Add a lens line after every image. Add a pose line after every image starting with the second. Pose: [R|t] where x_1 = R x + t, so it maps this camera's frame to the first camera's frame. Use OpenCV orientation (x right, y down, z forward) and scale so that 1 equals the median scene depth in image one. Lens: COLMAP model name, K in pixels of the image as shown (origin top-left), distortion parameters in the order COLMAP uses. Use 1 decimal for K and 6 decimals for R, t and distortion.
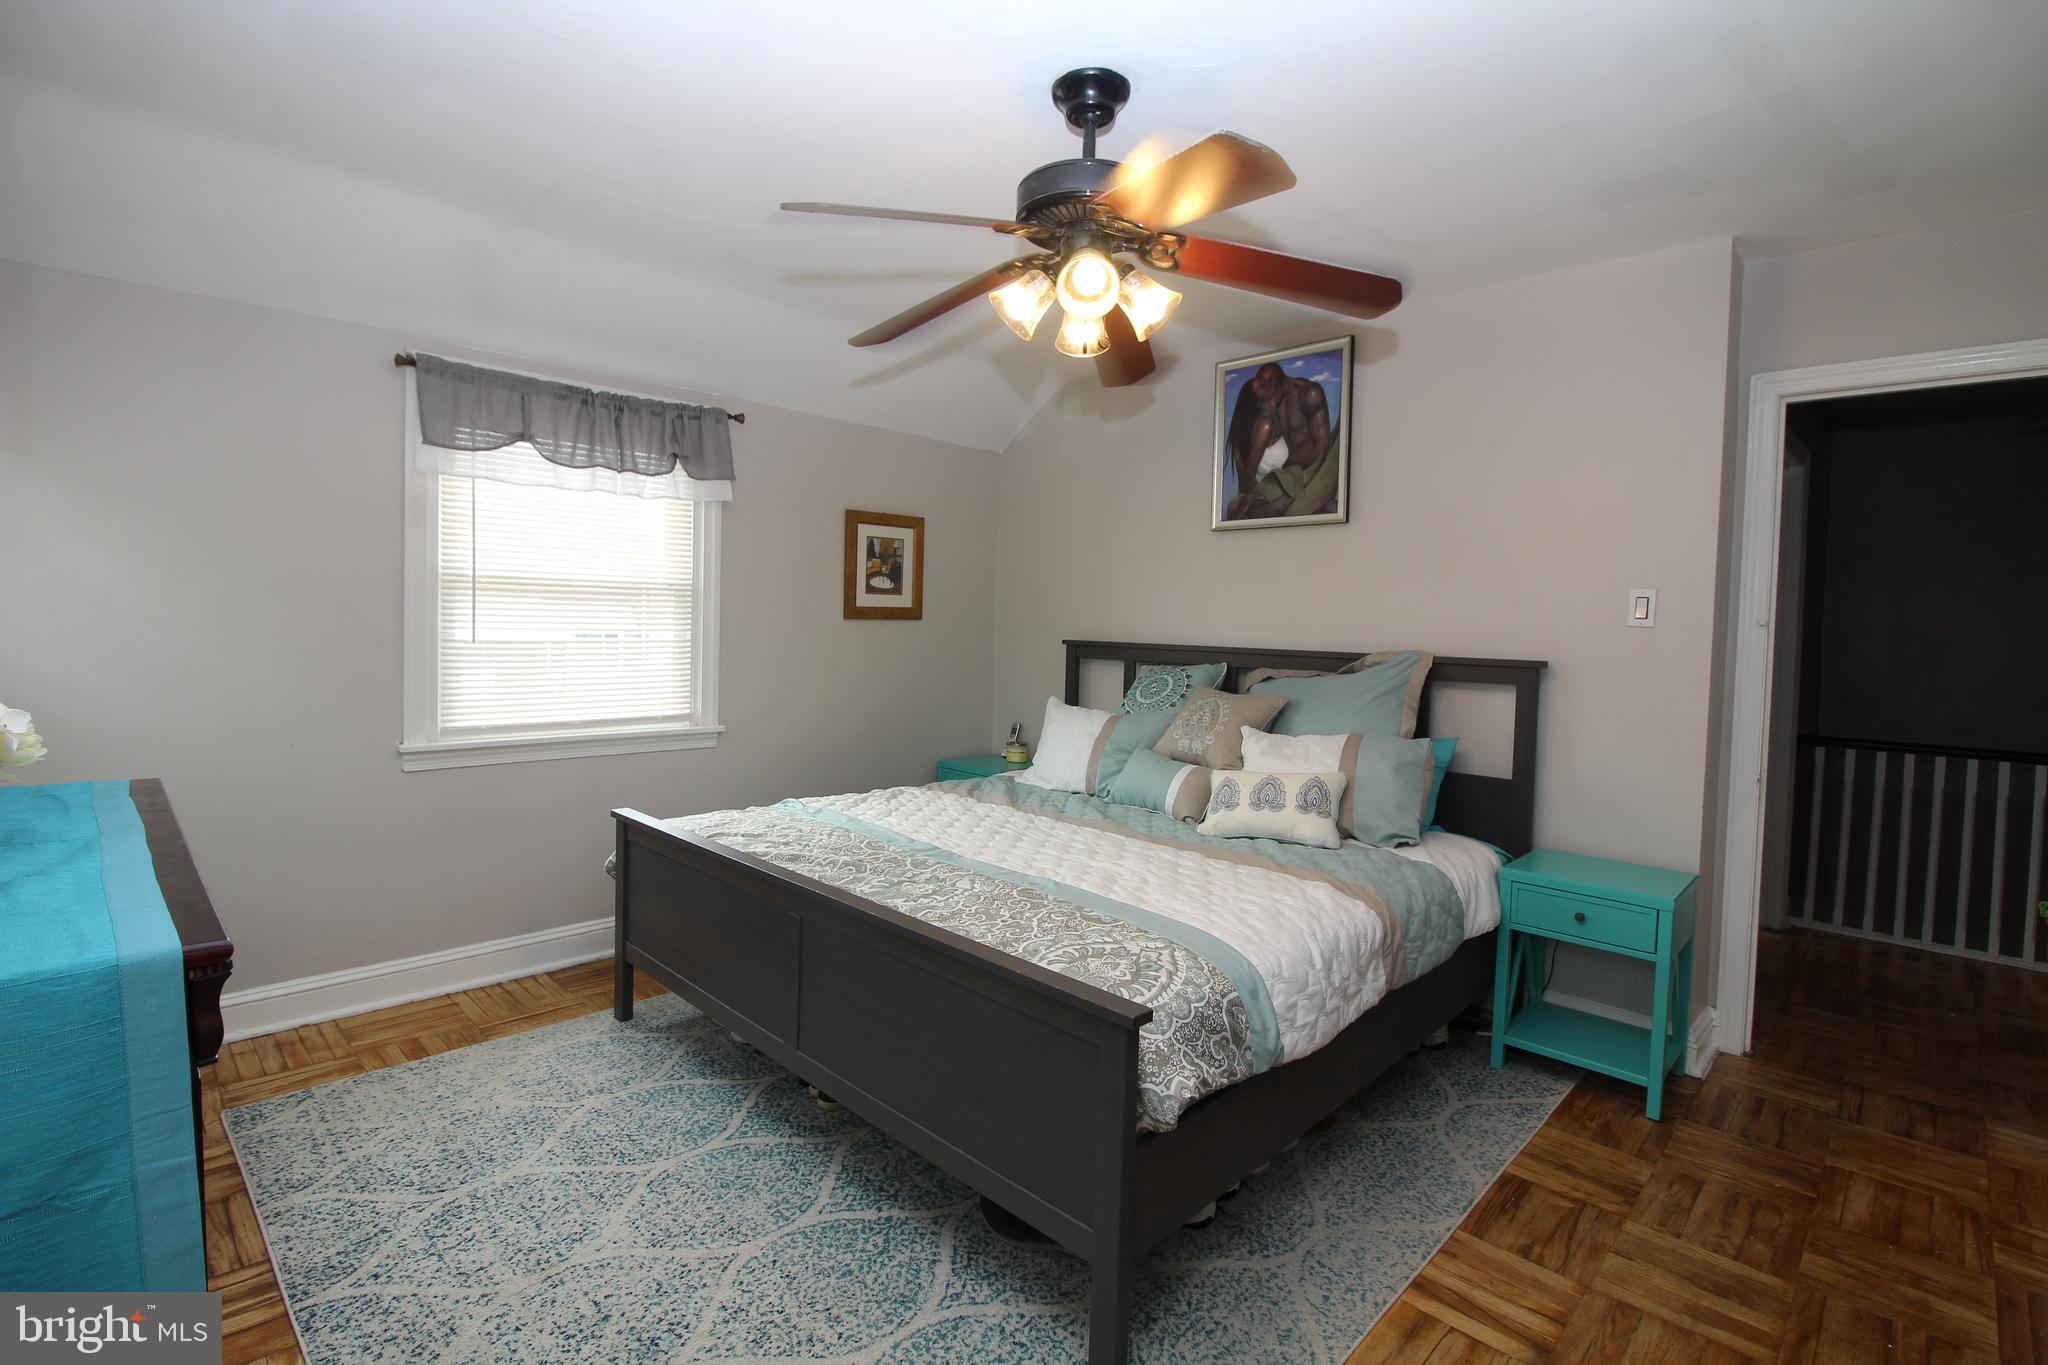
lens RADIAL K [[948.2, 0, 1028.8], [0, 948.2, 678.8], [0, 0, 1]] dist [-0.003574, -0.011724]
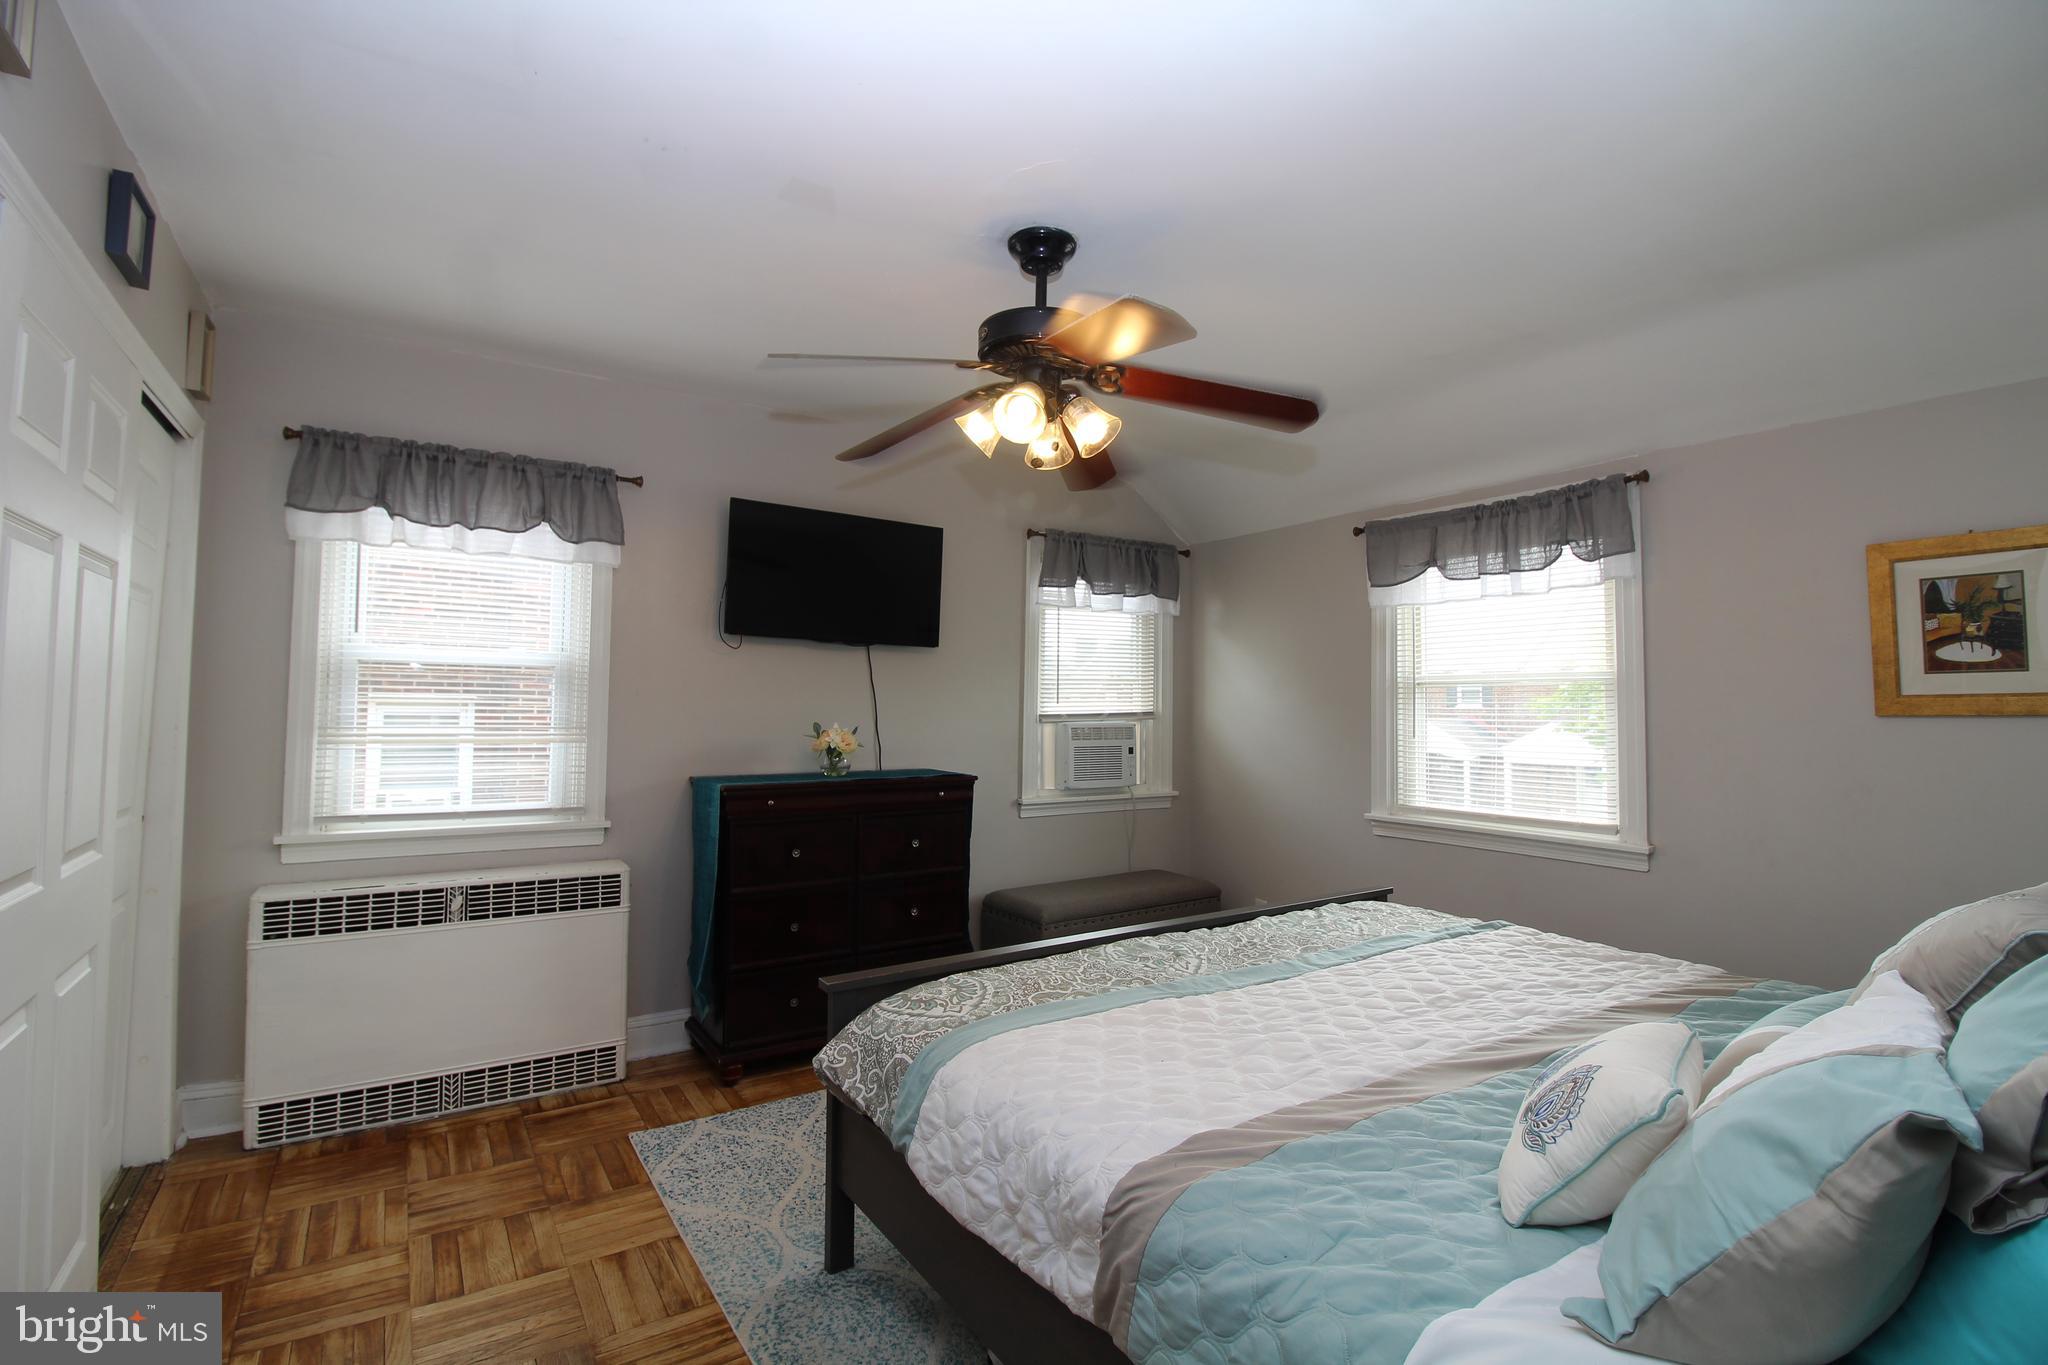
lens RADIAL K [[948.2, 0, 1032.9], [0, 948.2, 670.8], [0, 0, 1]] dist [-0.003574, -0.011724]
pose [[-0.210712, -0.062947, -0.975519, 0.625656], [-0.072921, 0.996156, -0.048528, -0.025016], [0.974825, 0.060910, -0.214492, 0.679131]]
